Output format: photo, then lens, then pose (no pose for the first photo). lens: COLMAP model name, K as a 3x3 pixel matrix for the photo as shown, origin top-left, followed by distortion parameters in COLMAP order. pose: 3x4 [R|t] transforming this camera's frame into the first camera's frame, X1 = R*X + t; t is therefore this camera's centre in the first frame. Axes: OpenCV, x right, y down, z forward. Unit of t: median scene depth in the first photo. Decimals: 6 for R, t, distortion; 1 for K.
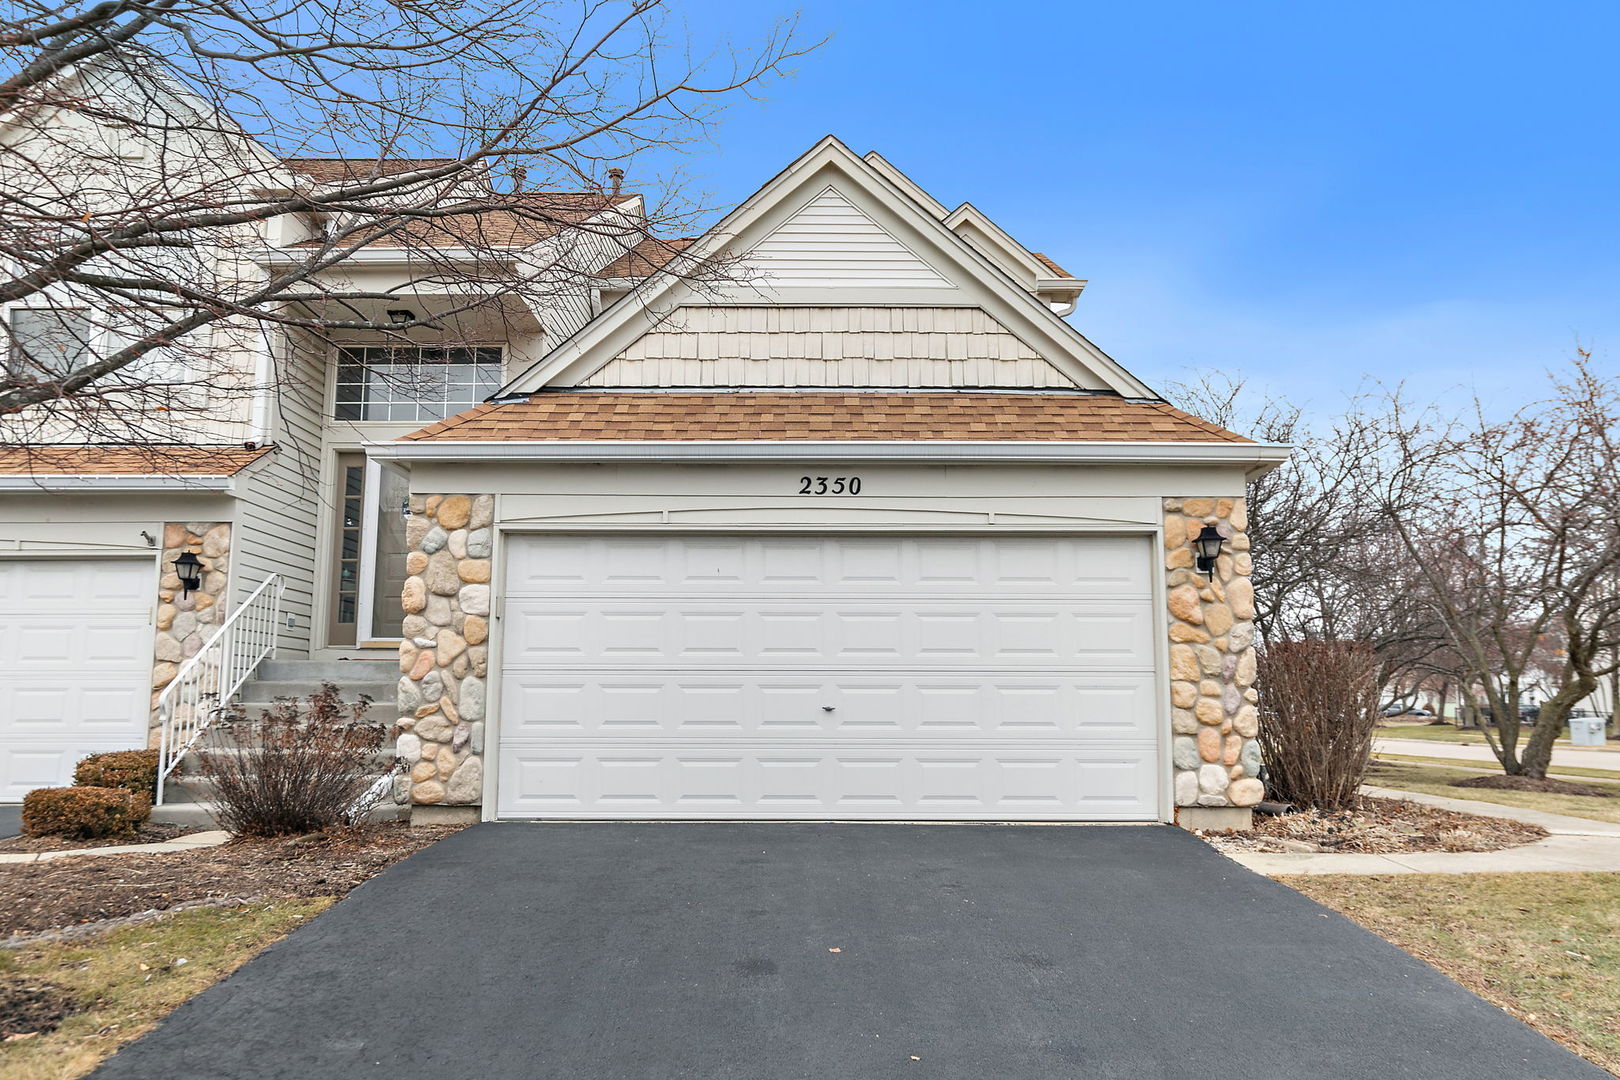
lens RADIAL K [[1239.6, 0, 810.0], [0, 1239.6, 540.0], [0, 0, 1]] dist [0.006550, 0.002040]
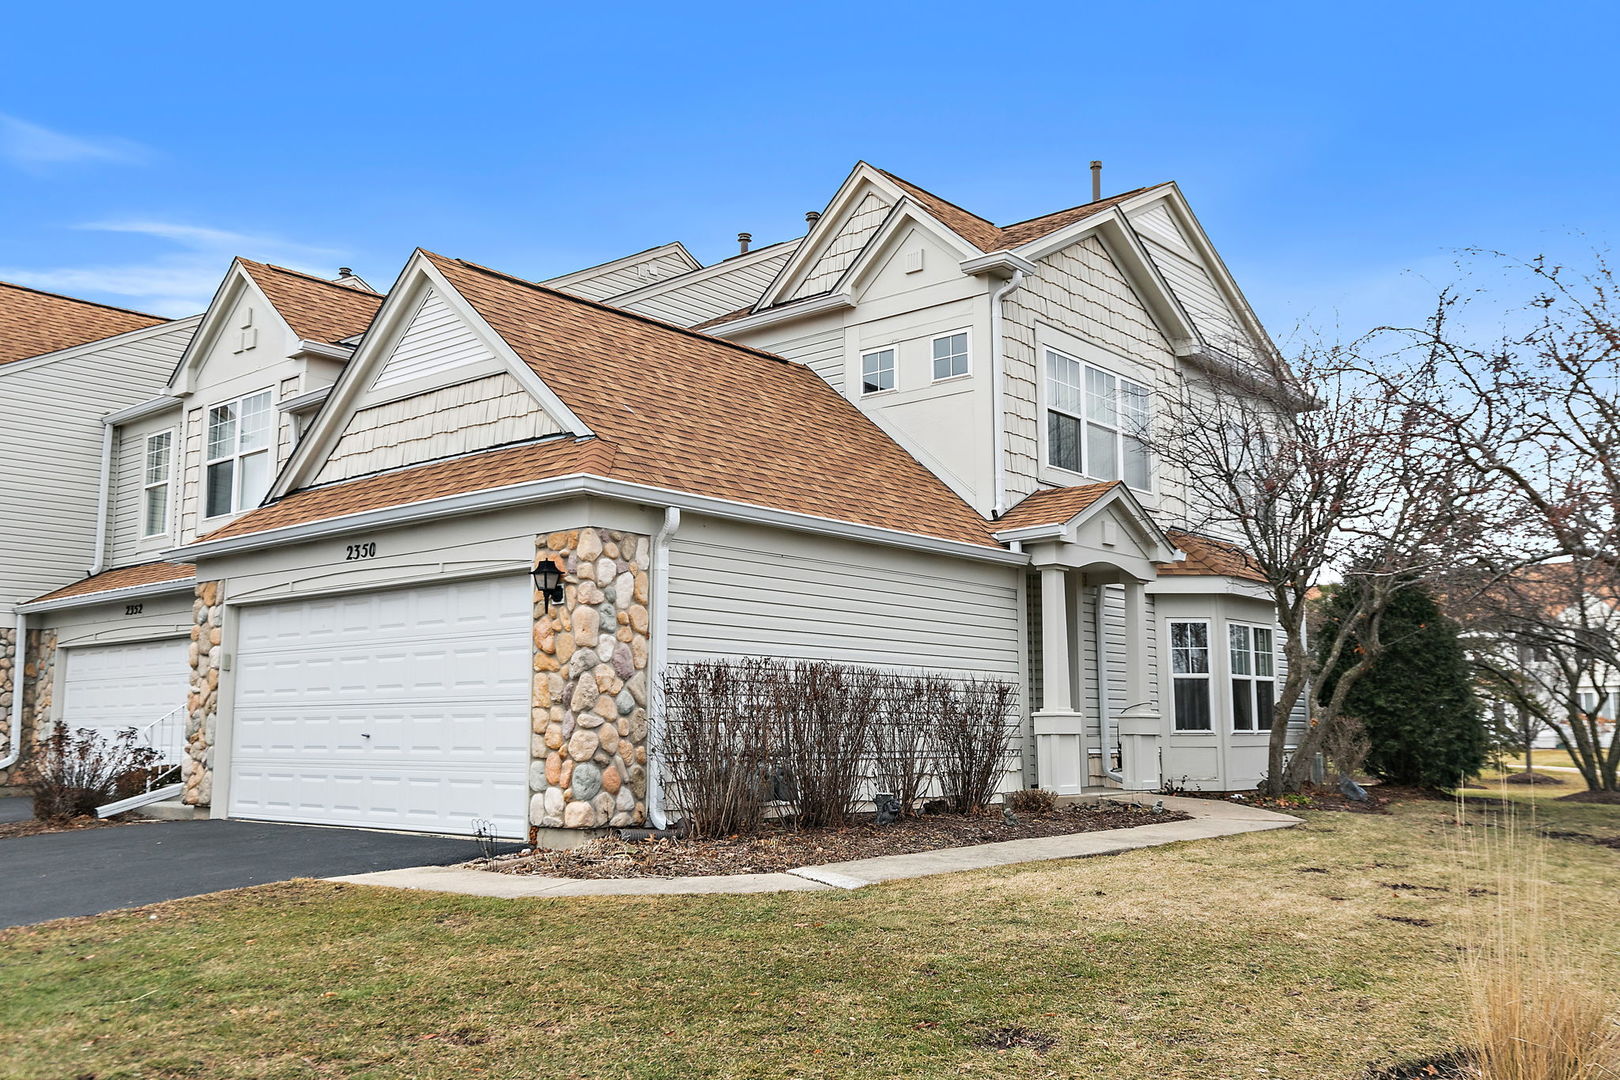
lens RADIAL K [[1431.7, 0, 810.0], [0, 1431.7, 540.0], [0, 0, 1]] dist [-0.007585, -0.002364]
pose [[0.757377, -0.092776, -0.646354, 1.261817], [0.086210, 0.995397, -0.041858, 0.041782], [0.647262, -0.024020, 0.761889, 0.221809]]
